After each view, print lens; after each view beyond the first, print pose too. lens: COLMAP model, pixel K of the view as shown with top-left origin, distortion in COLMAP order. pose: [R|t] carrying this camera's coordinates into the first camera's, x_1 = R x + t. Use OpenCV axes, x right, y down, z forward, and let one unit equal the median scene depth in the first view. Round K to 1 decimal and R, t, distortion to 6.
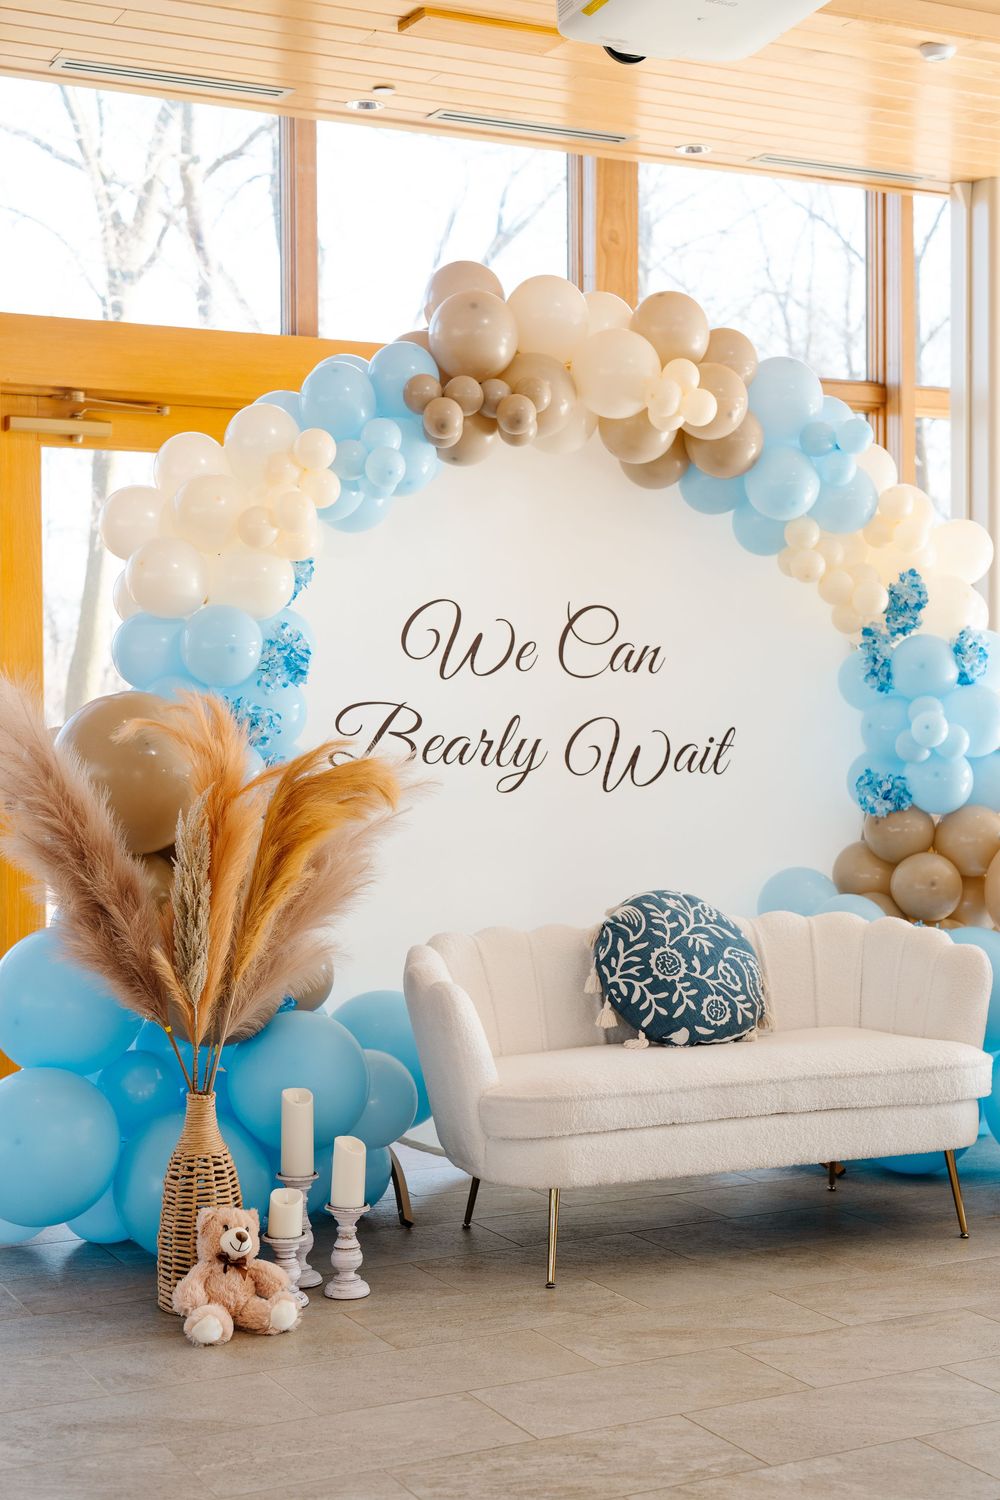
lens RADIAL K [[2183.8, 0, 500.0], [0, 2183.8, 750.0], [0, 0, 1]] dist [-0.009405, -0.015877]
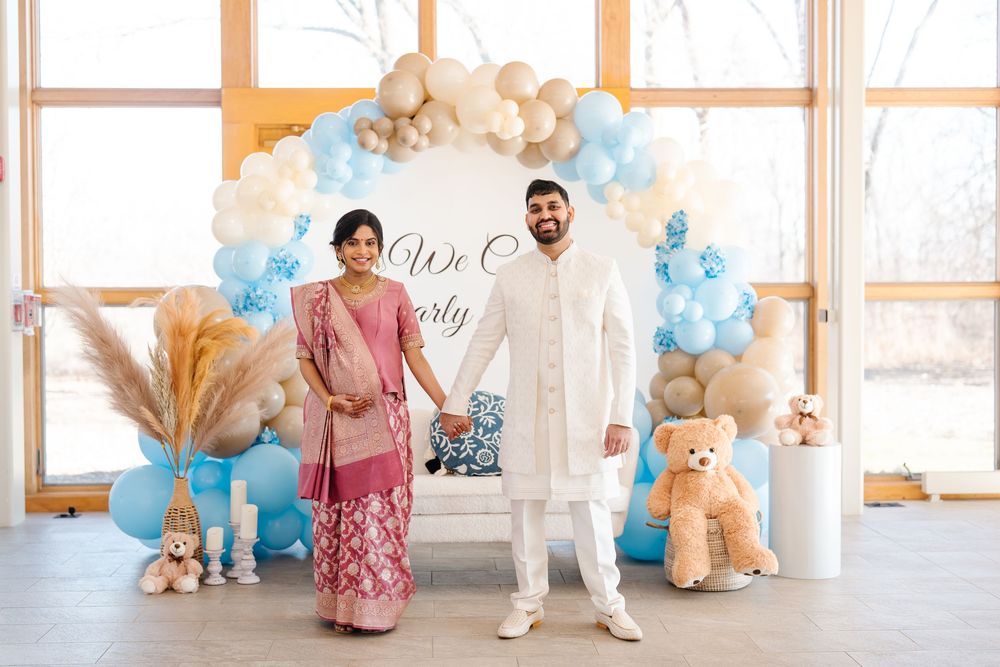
lens RADIAL K [[1455.8, 0, 500.0], [0, 1455.8, 333.5], [0, 0, 1]] dist [-0.009405, -0.015877]
pose [[0.906802, 0.014324, -0.421314, 0.621416], [-0.007538, 0.999814, 0.017767, -0.006404], [0.421490, -0.012935, 0.906741, -0.109652]]
